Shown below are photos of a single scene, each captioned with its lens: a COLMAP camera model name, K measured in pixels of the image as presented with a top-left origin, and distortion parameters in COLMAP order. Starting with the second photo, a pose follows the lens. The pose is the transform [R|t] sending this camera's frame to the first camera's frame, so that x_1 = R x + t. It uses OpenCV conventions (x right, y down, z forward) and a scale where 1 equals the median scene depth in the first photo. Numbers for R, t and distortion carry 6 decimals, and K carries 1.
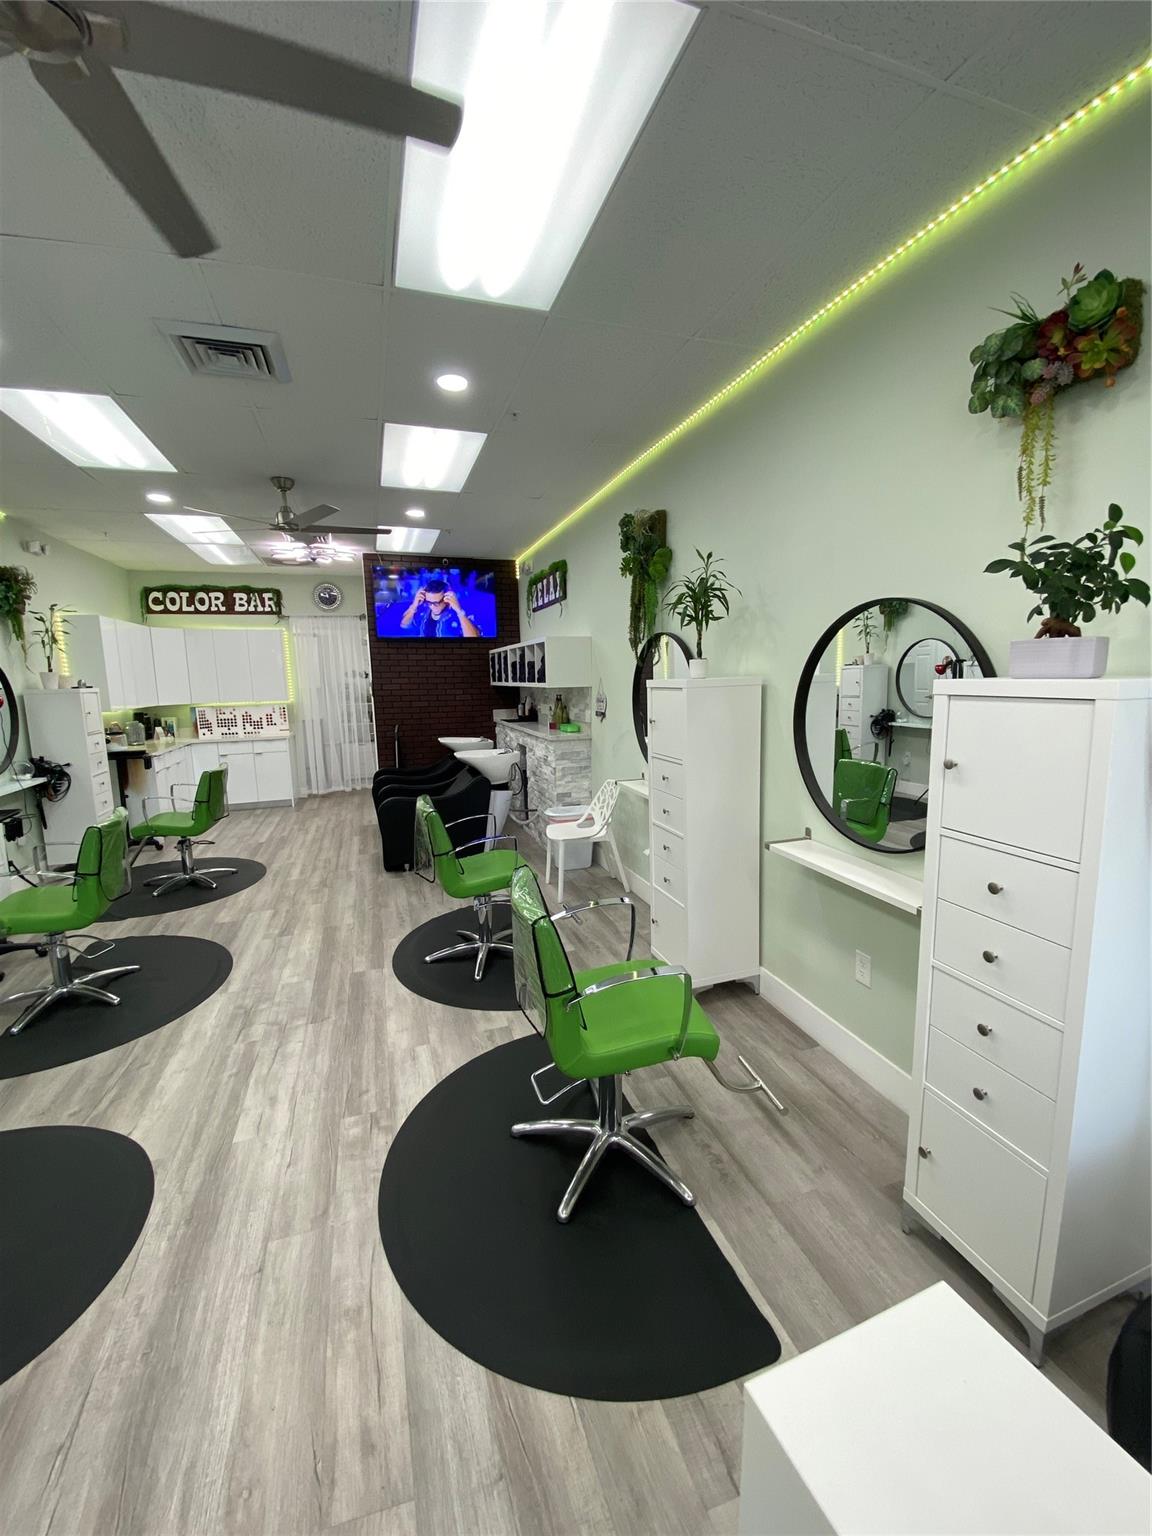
lens RADIAL K [[635.4, 0, 592.4], [0, 635.4, 770.2], [0, 0, 1]] dist [-0.008983, -0.007564]
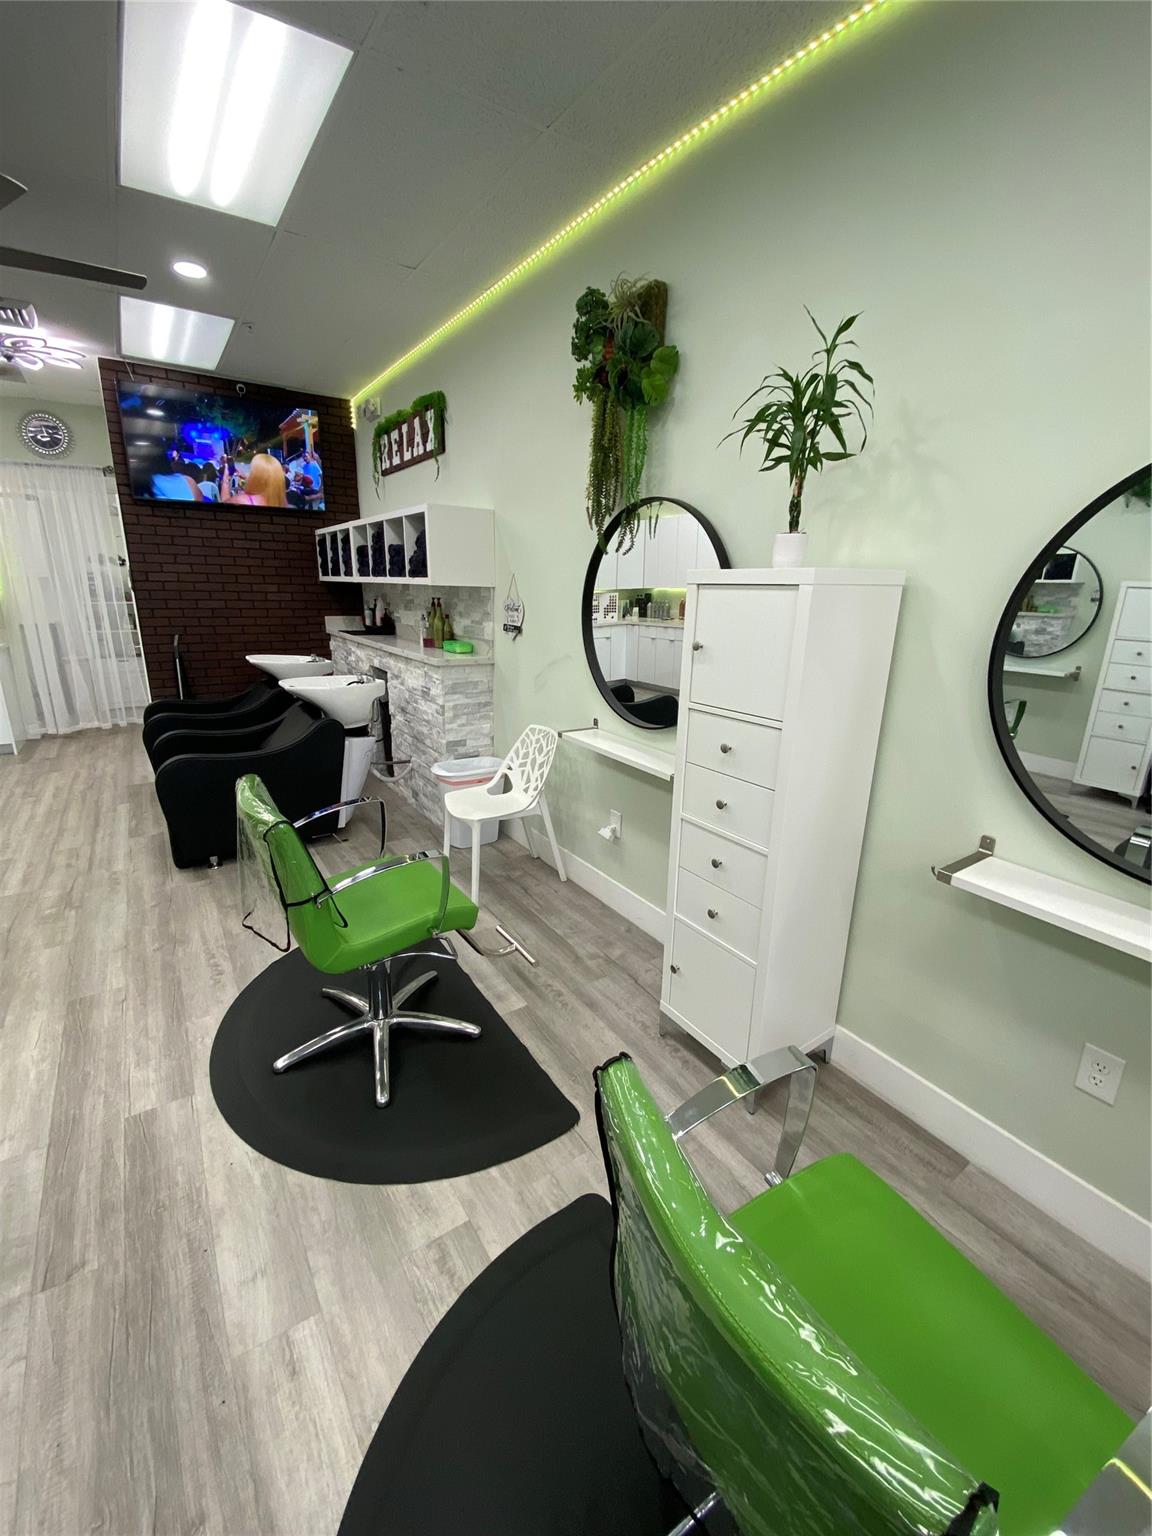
lens RADIAL K [[635.4, 0, 589.5], [0, 635.4, 768.4], [0, 0, 1]] dist [-0.008983, -0.007564]
pose [[0.962484, -0.034374, 0.269151, -0.105351], [-0.001458, 0.991274, 0.131812, -0.029681], [-0.271333, -0.127259, 0.954035, 0.326422]]
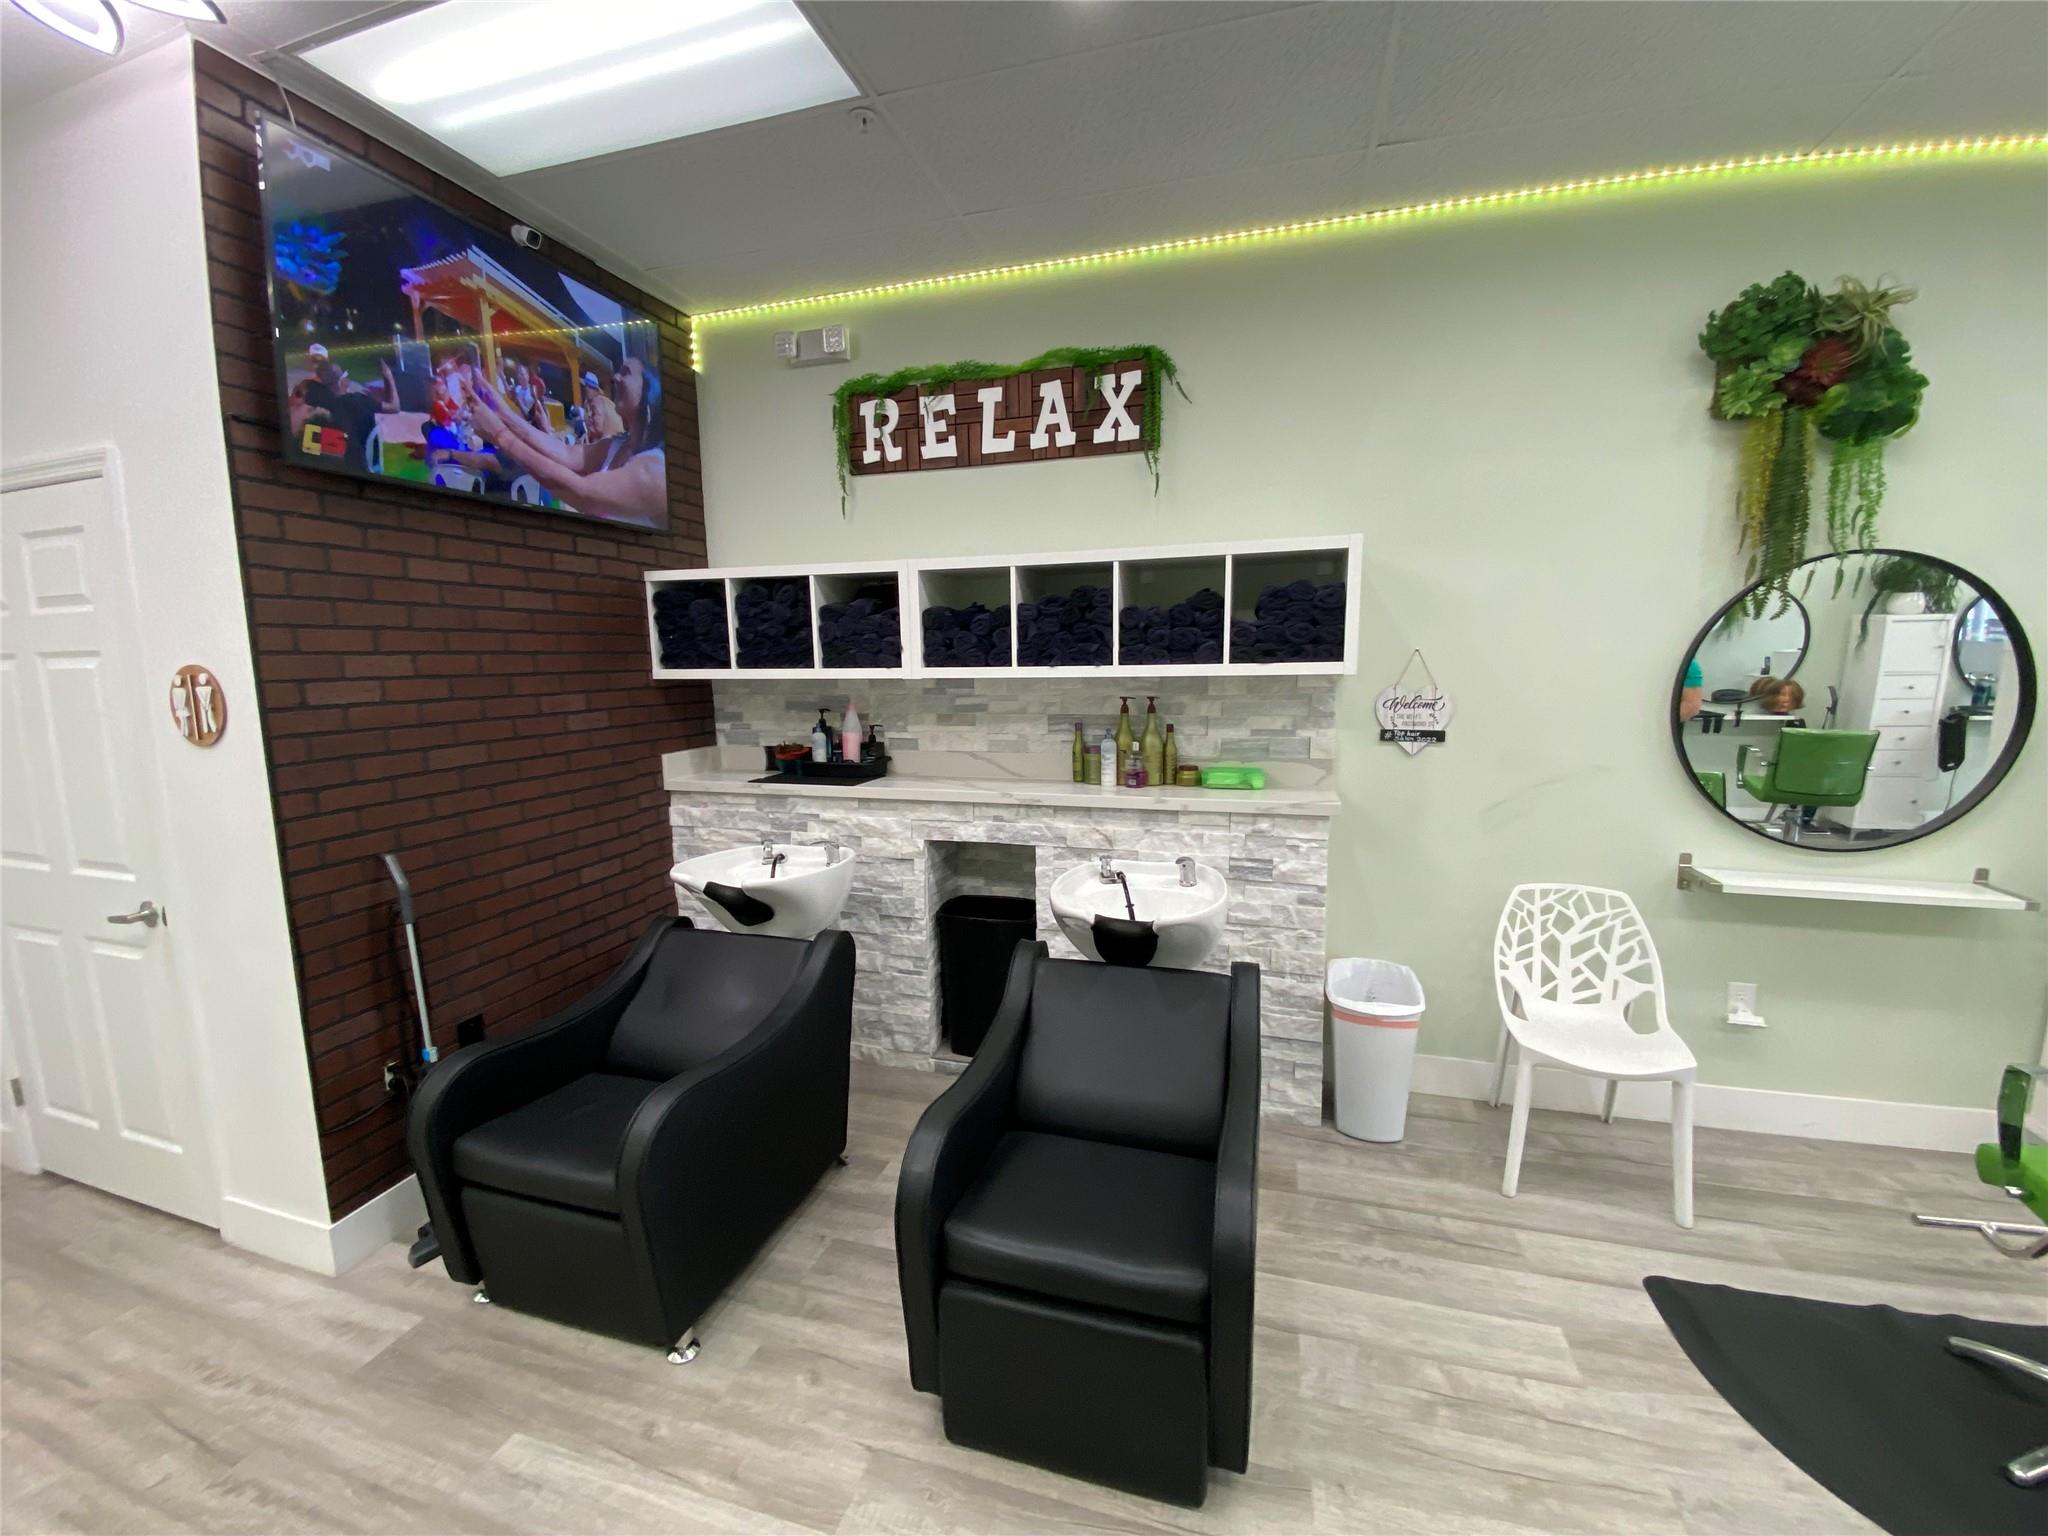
lens RADIAL K [[847.2, 0, 1024.3], [0, 847.2, 755.5], [0, 0, 1]] dist [-0.008983, -0.007564]
pose [[0.585688, -0.088672, 0.805672, -0.634019], [0.125222, 0.991963, 0.018144, -0.126842], [-0.800806, 0.090261, 0.592084, 0.949670]]
